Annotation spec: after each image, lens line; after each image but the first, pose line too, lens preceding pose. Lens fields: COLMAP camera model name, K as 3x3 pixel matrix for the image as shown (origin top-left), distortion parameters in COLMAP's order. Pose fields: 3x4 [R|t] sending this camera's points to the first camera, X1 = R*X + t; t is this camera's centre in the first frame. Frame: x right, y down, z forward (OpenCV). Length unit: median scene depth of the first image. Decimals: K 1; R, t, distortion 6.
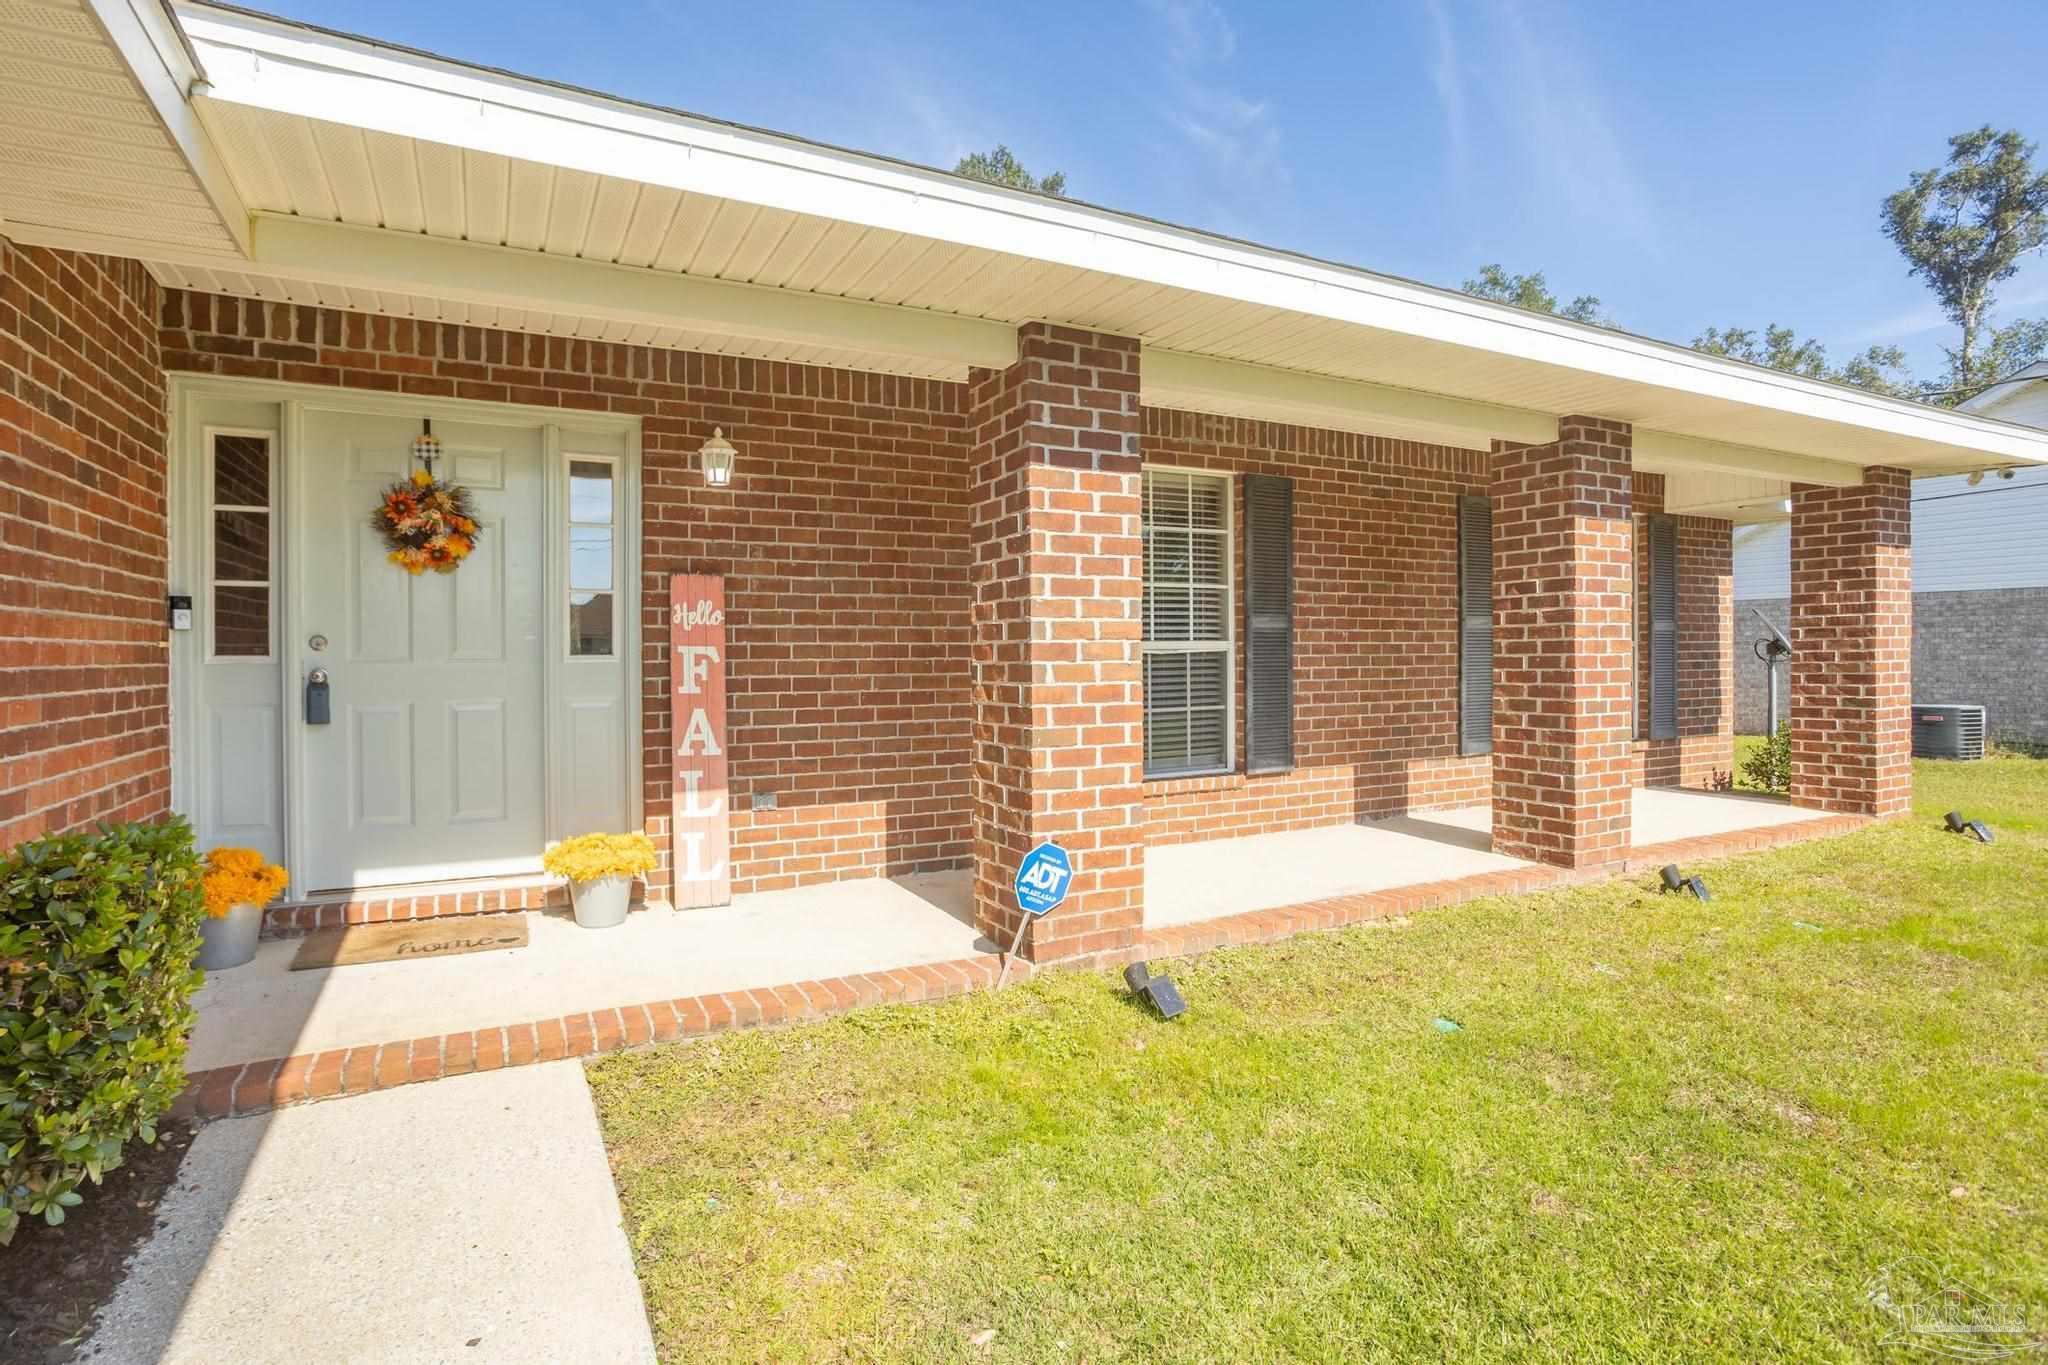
lens RADIAL K [[1012.8, 0, 1053.0], [0, 1012.8, 659.4], [0, 0, 1]] dist [-0.030632, 0.011489]
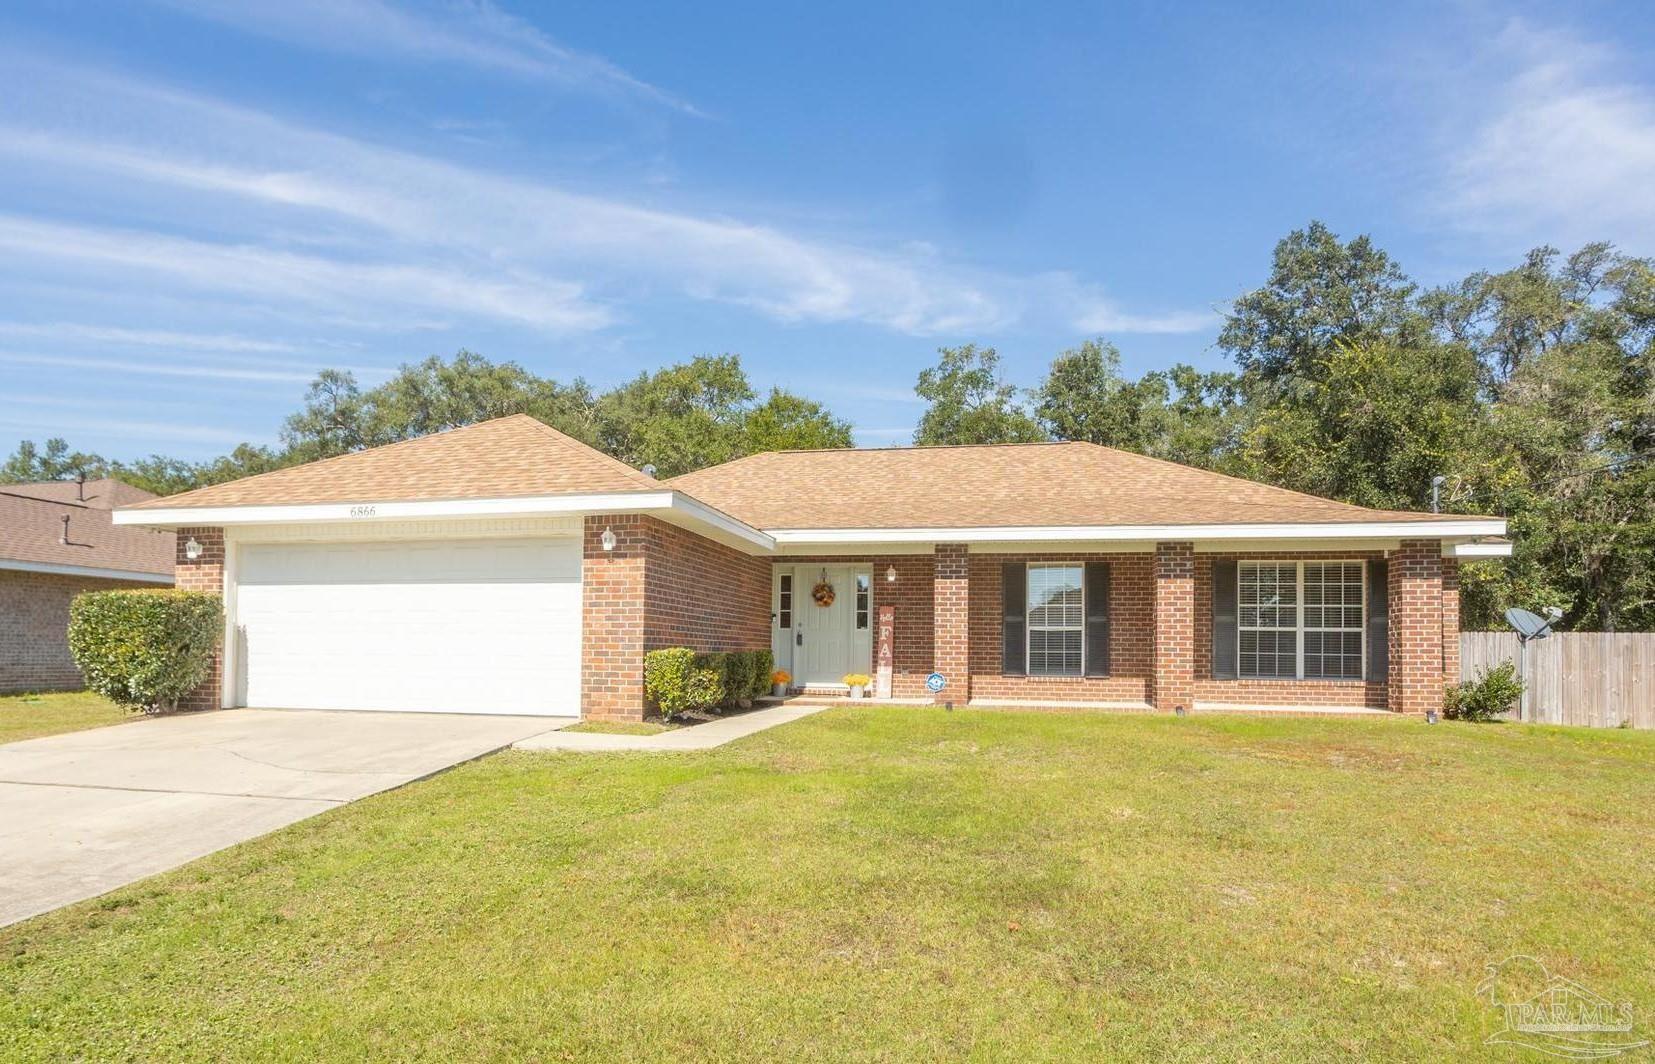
lens RADIAL K [[1077.0, 0, 808.9], [0, 1077.0, 634.9], [0, 0, 1]] dist [-0.046310, 0.011686]
pose [[0.766282, 0.002226, -0.642501, 1.984911], [-0.020975, 0.999548, -0.021553, 0.110120], [0.642163, 0.029992, 0.765982, -2.196827]]
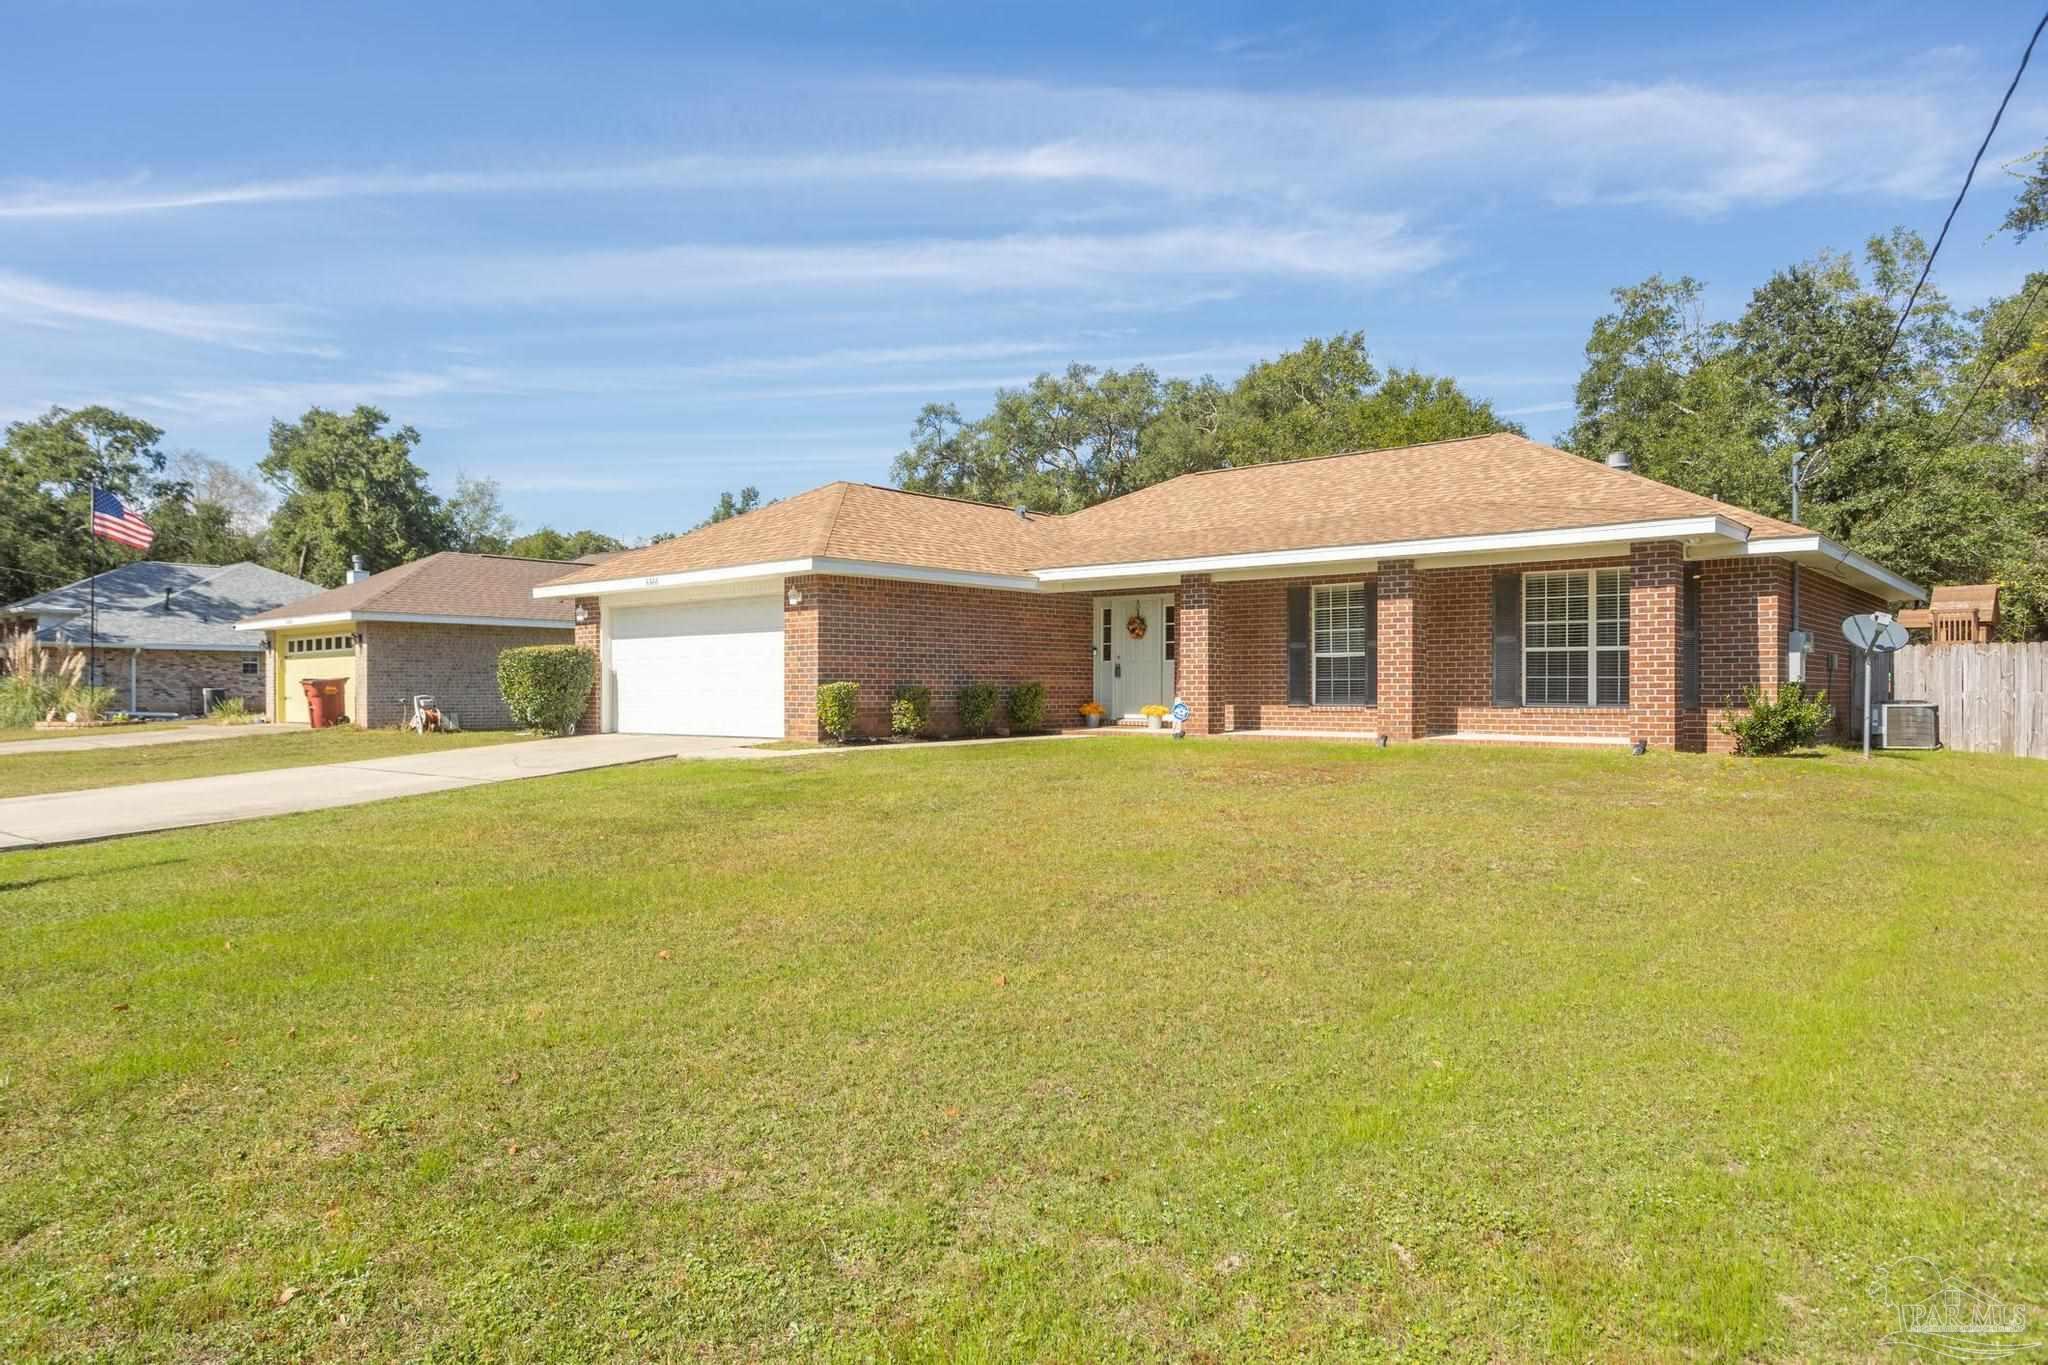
lens RADIAL K [[1356.9, 0, 1021.3], [0, 1356.9, 694.1], [0, 0, 1]] dist [-0.008037, 0.017453]
pose [[0.368178, 0.007450, -0.929726, 4.079732], [-0.007249, 0.999961, 0.005142, 0.103297], [0.929727, 0.004846, 0.368217, -1.356613]]
